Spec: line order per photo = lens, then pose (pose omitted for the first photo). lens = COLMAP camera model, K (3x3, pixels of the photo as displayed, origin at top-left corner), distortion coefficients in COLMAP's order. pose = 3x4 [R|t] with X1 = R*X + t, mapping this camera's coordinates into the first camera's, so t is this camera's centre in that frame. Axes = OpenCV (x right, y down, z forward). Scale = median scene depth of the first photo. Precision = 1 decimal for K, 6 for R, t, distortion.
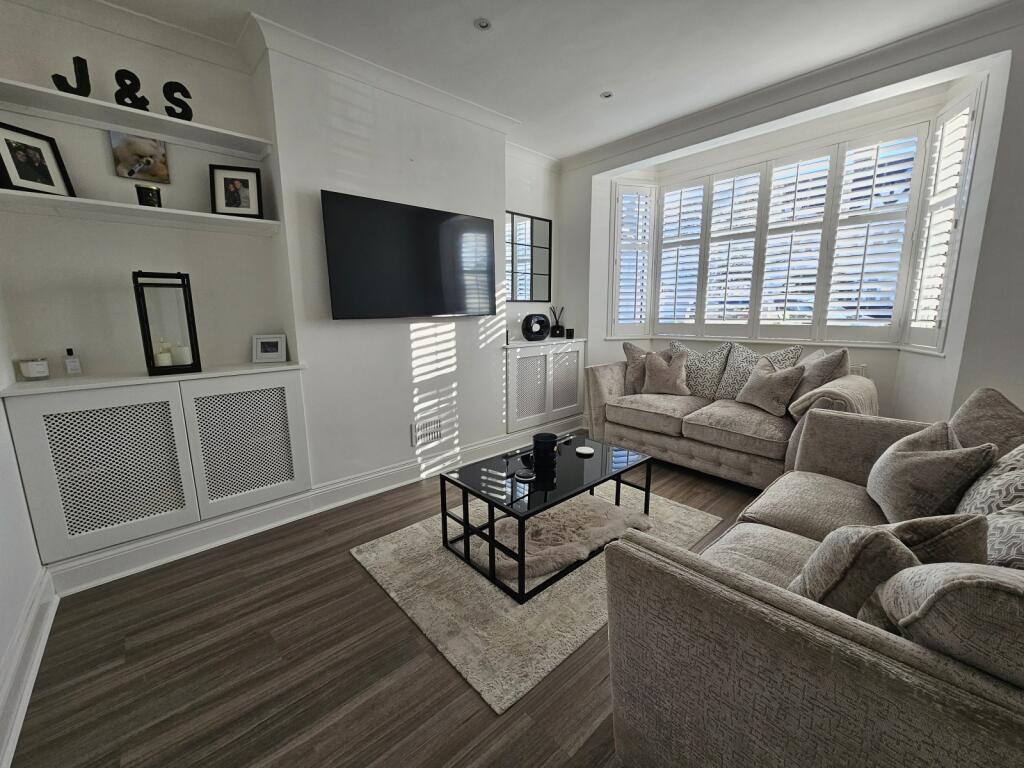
lens RADIAL K [[419.1, 0, 510.0], [0, 419.1, 383.1], [0, 0, 1]] dist [0.001613, -0.001238]
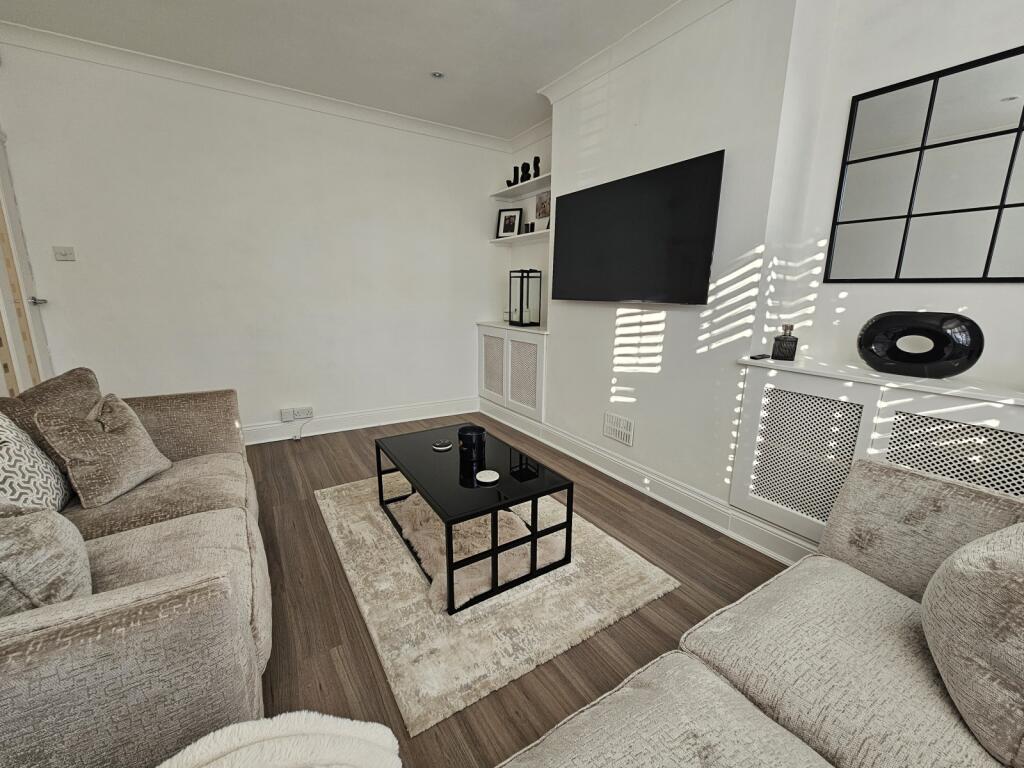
lens RADIAL K [[419.1, 0, 510.4], [0, 419.1, 381.1], [0, 0, 1]] dist [0.001613, -0.001238]
pose [[-0.166807, 0.207744, -0.963856, 0.715939], [-0.194834, 0.951332, 0.238763, -0.158323], [0.966548, 0.227619, -0.118213, 0.883652]]
